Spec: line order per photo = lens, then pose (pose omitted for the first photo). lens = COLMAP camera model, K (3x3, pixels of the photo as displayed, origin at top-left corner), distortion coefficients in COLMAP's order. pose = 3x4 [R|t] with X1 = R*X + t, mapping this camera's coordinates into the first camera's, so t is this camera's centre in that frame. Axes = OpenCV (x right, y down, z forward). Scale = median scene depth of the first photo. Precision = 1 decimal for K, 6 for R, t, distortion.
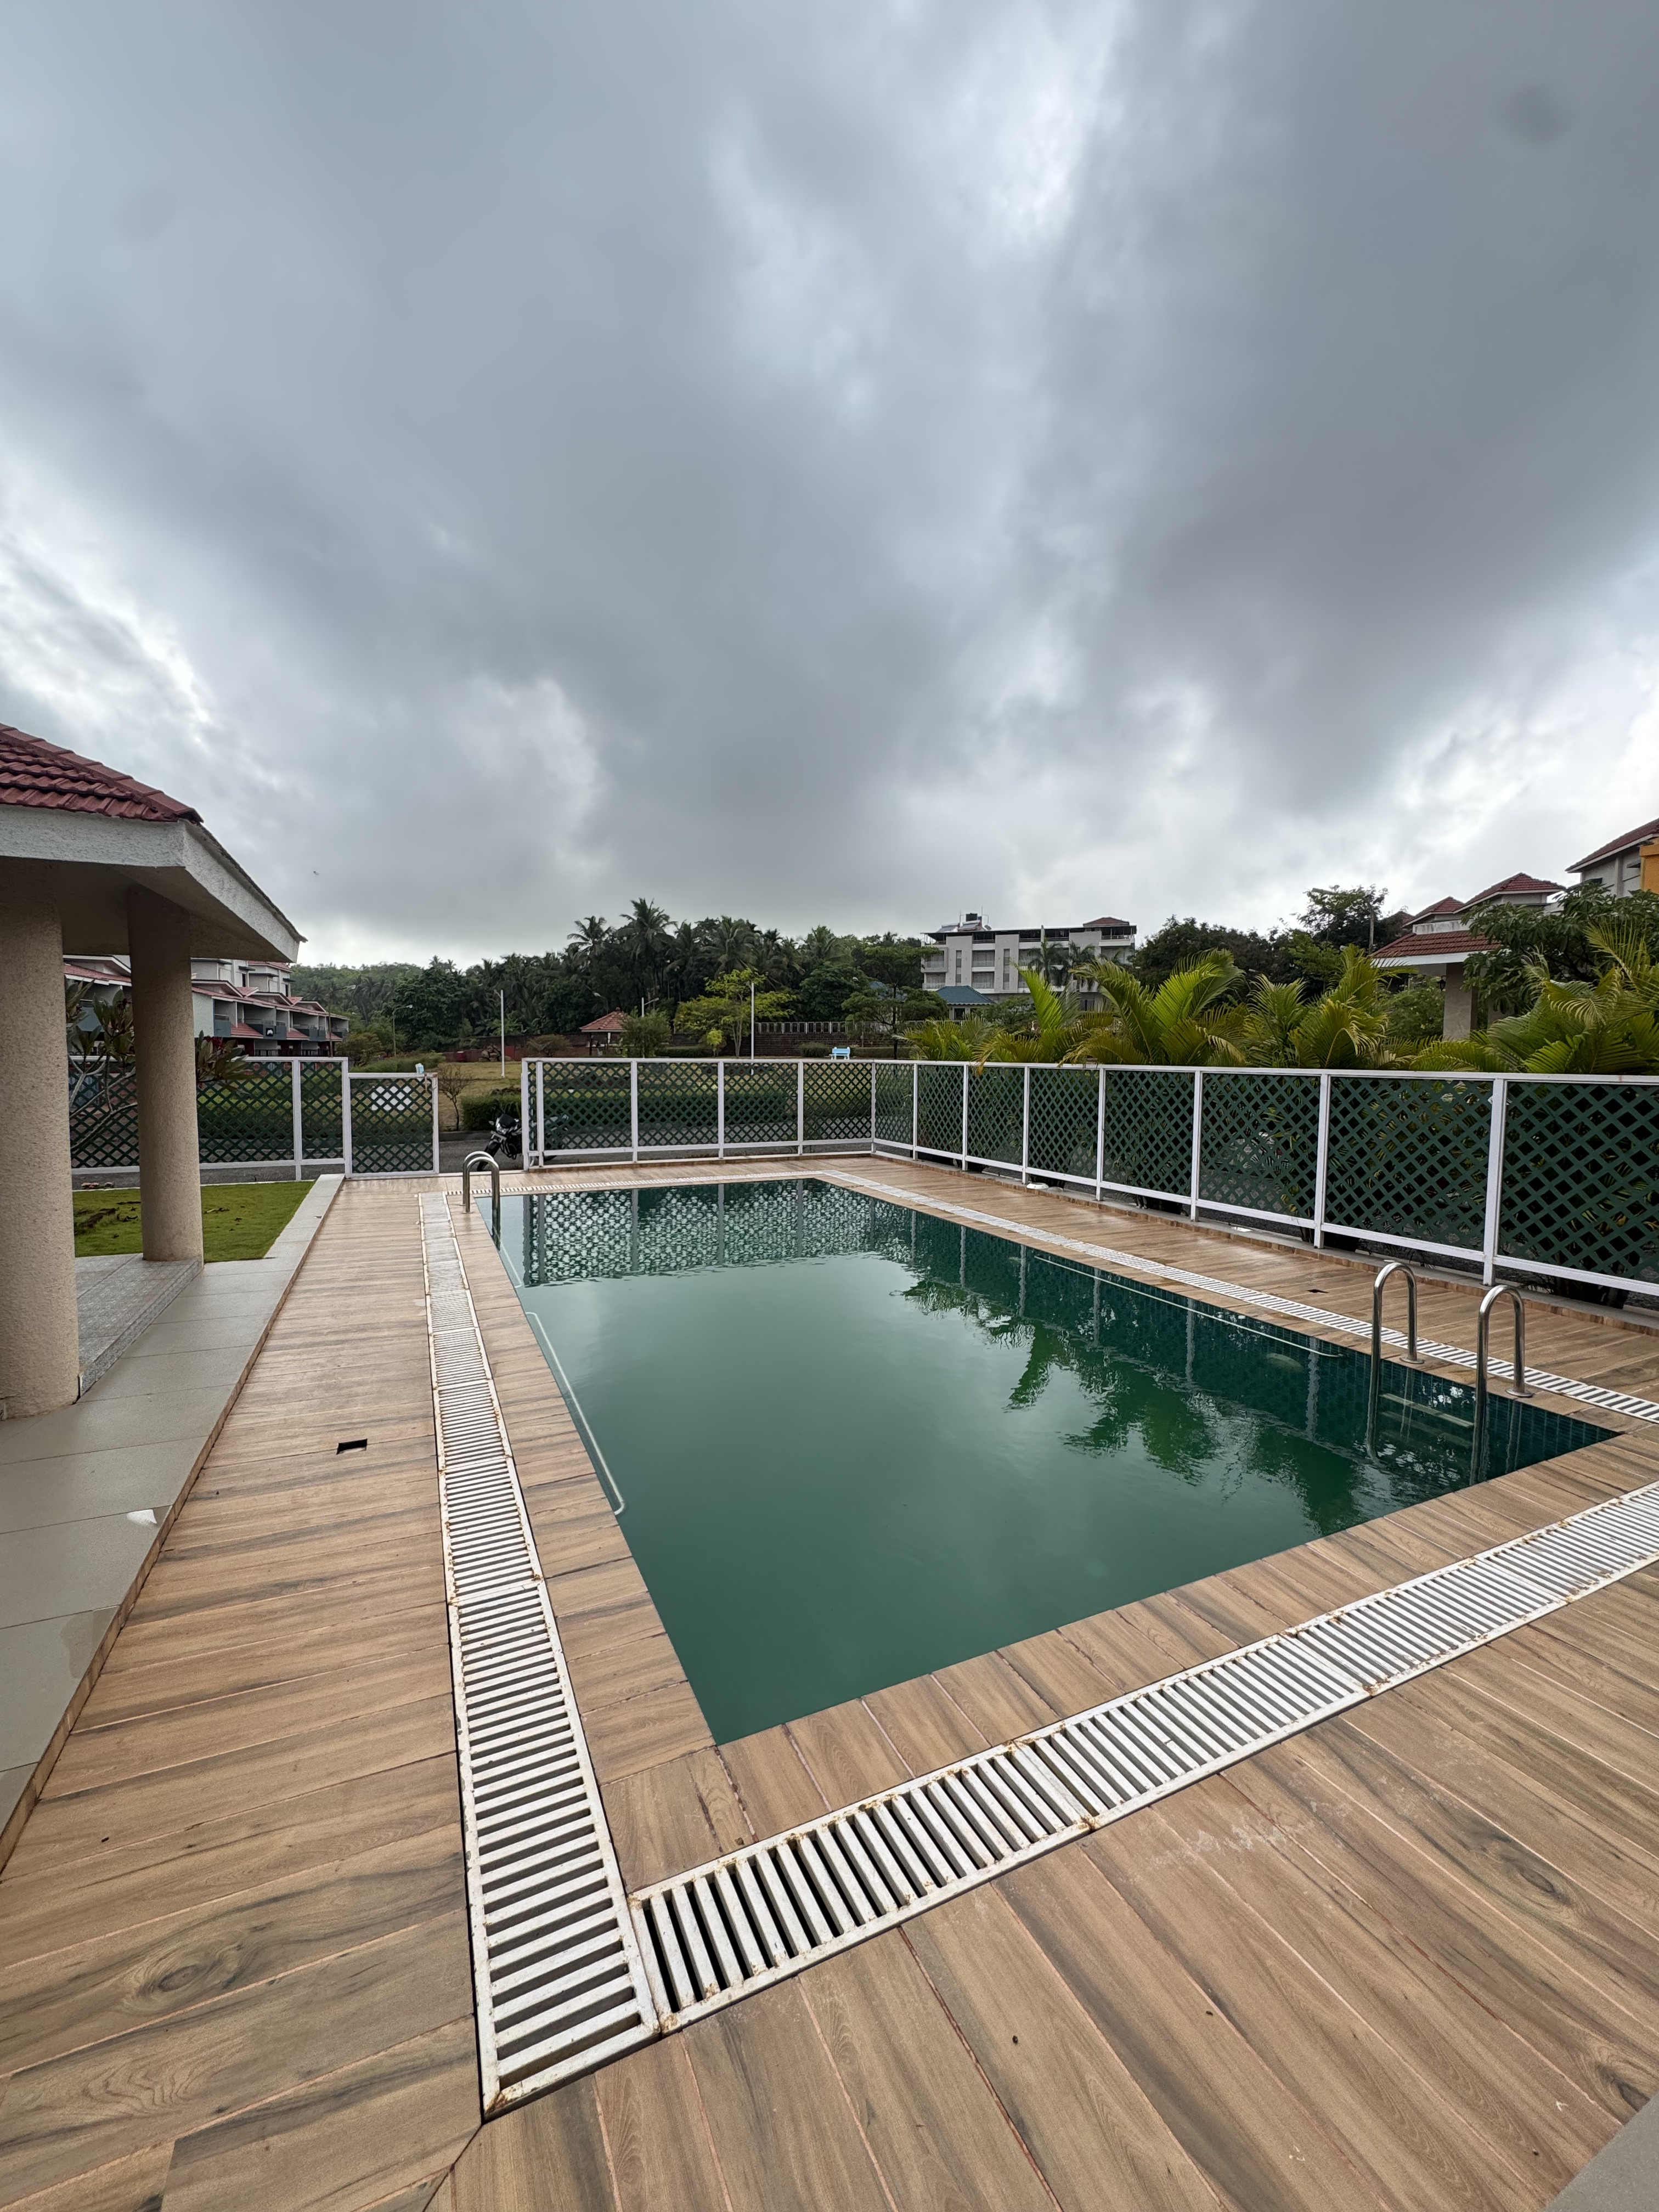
lens RADIAL K [[890.0, 0, 829.5], [0, 890.0, 1106.0], [0, 0, 1]] dist [-0.005022, 0.000422]
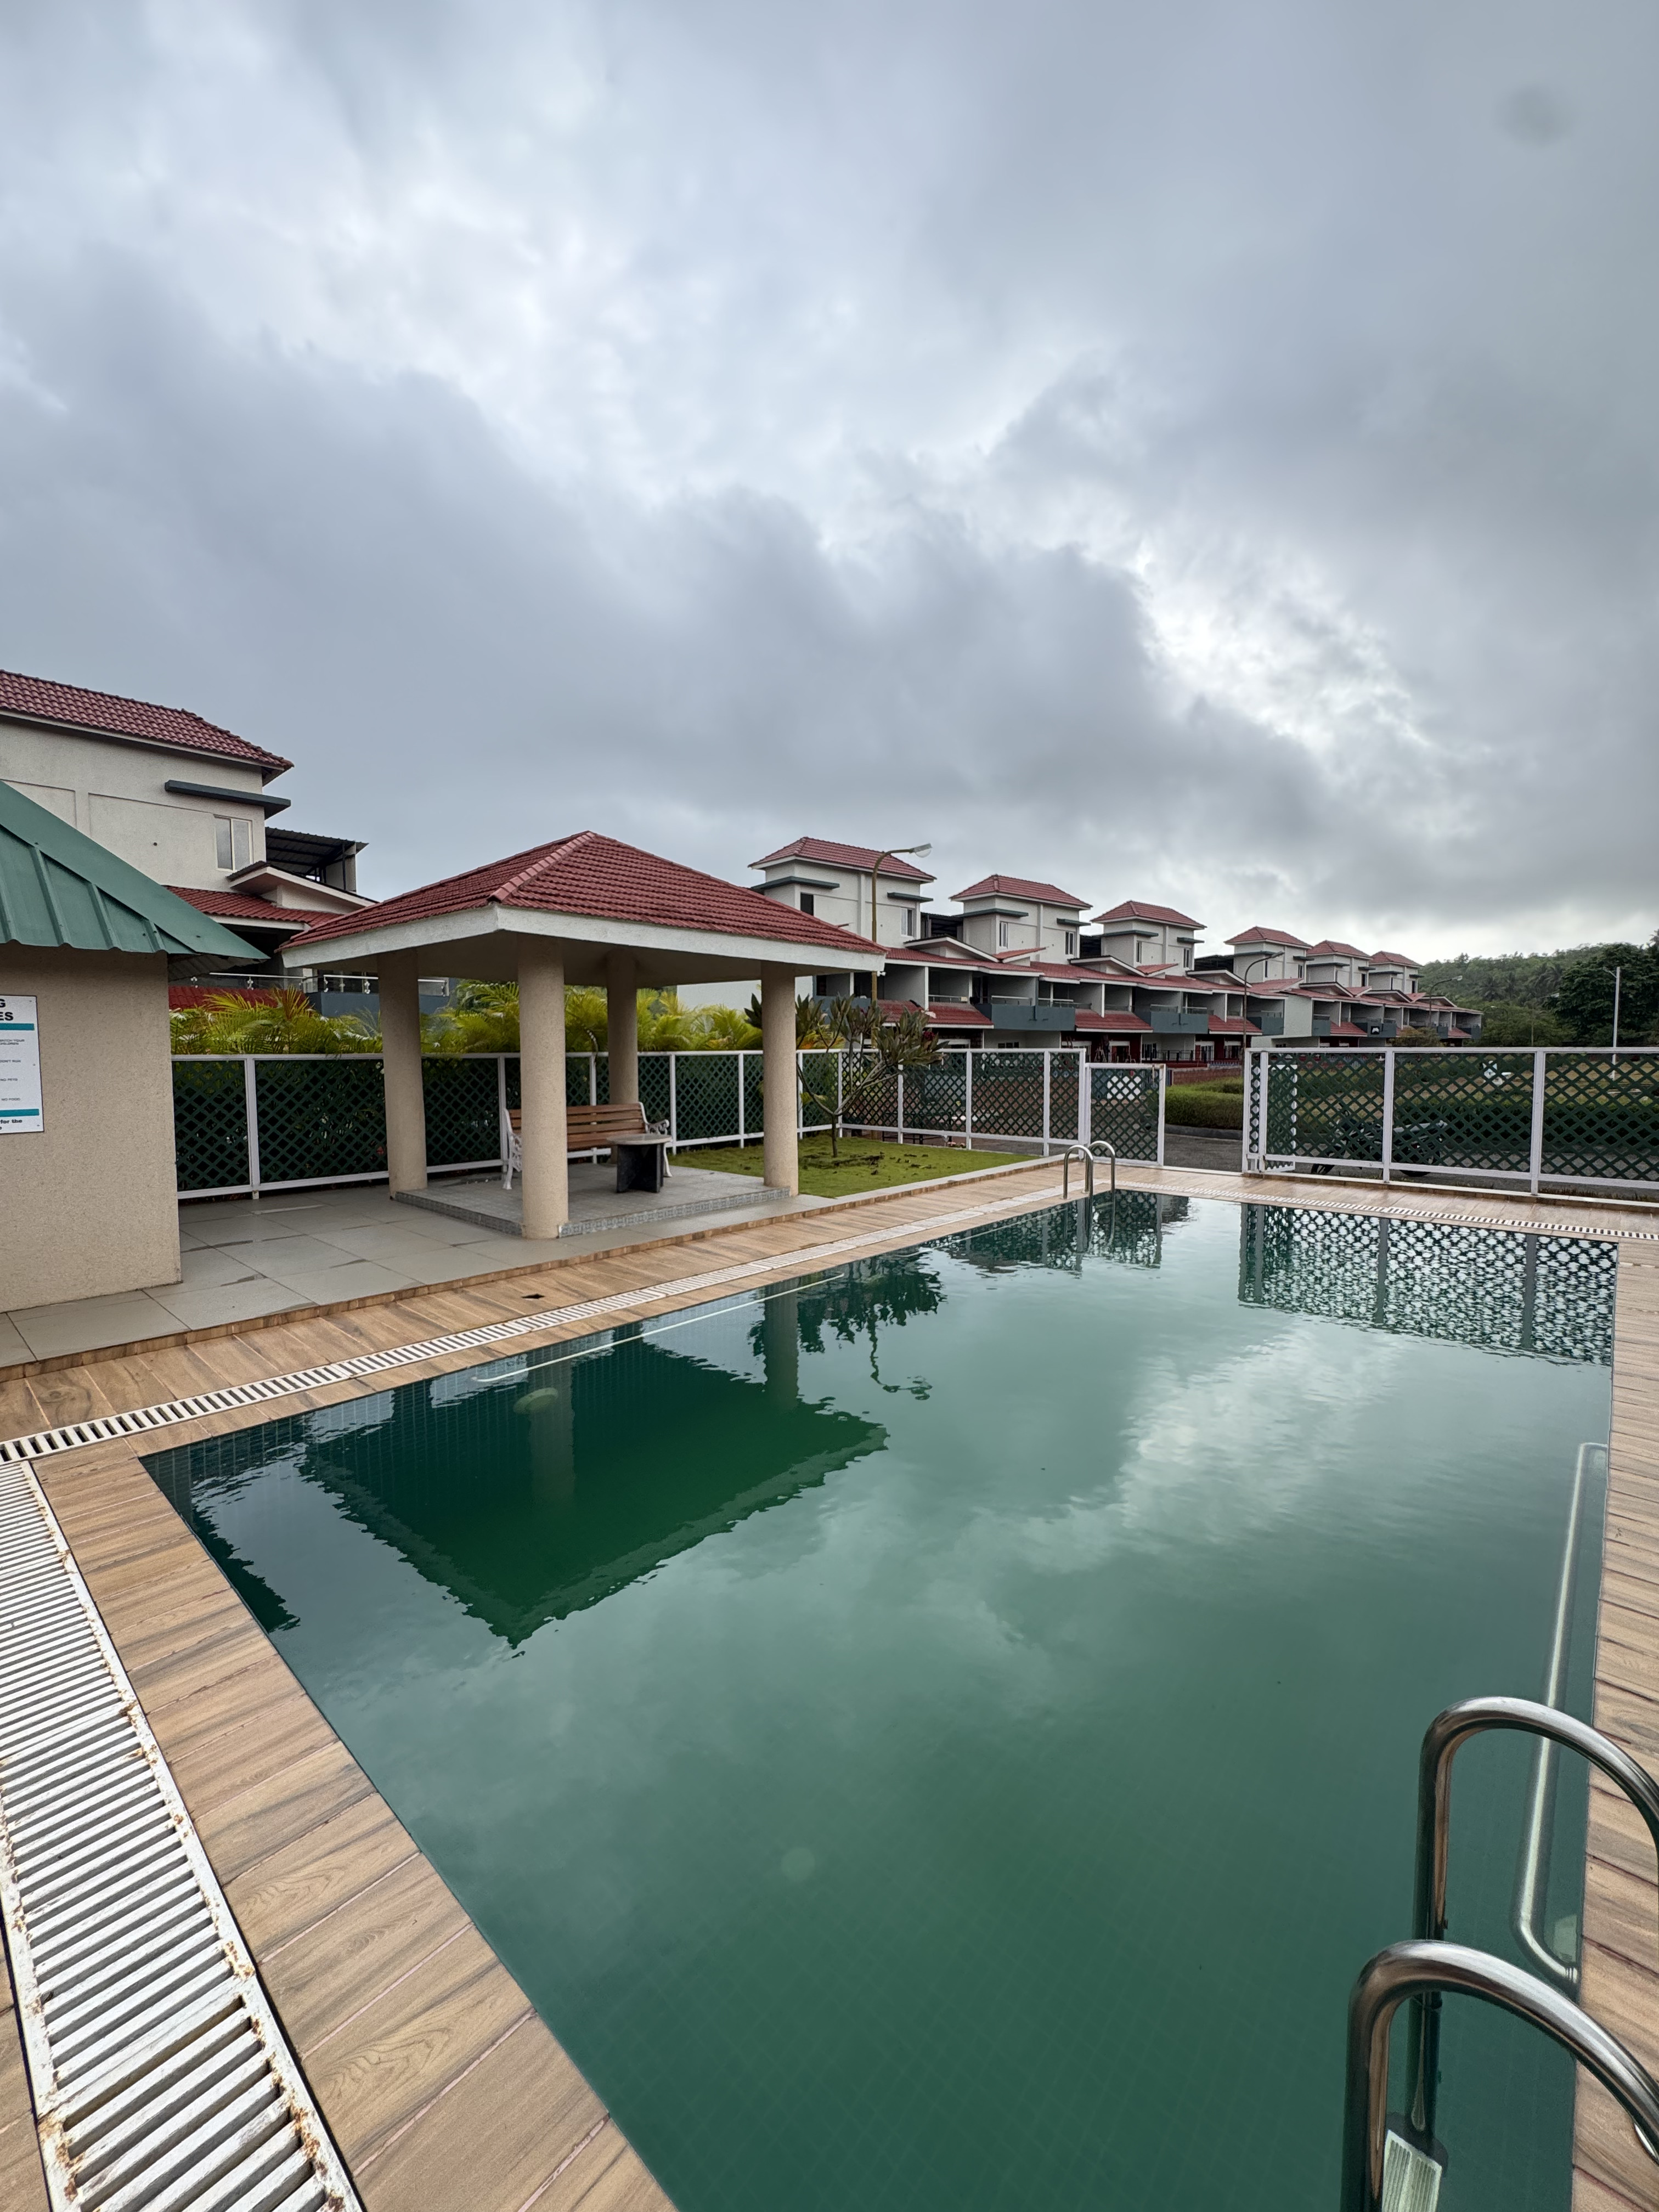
lens RADIAL K [[890.0, 0, 829.5], [0, 890.0, 1106.0], [0, 0, 1]] dist [-0.005022, 0.000422]
pose [[0.380228, 0.048629, -0.923614, 0.358913], [-0.048592, 0.998288, 0.032557, -0.004860], [0.923616, 0.032501, 0.381940, 0.304375]]
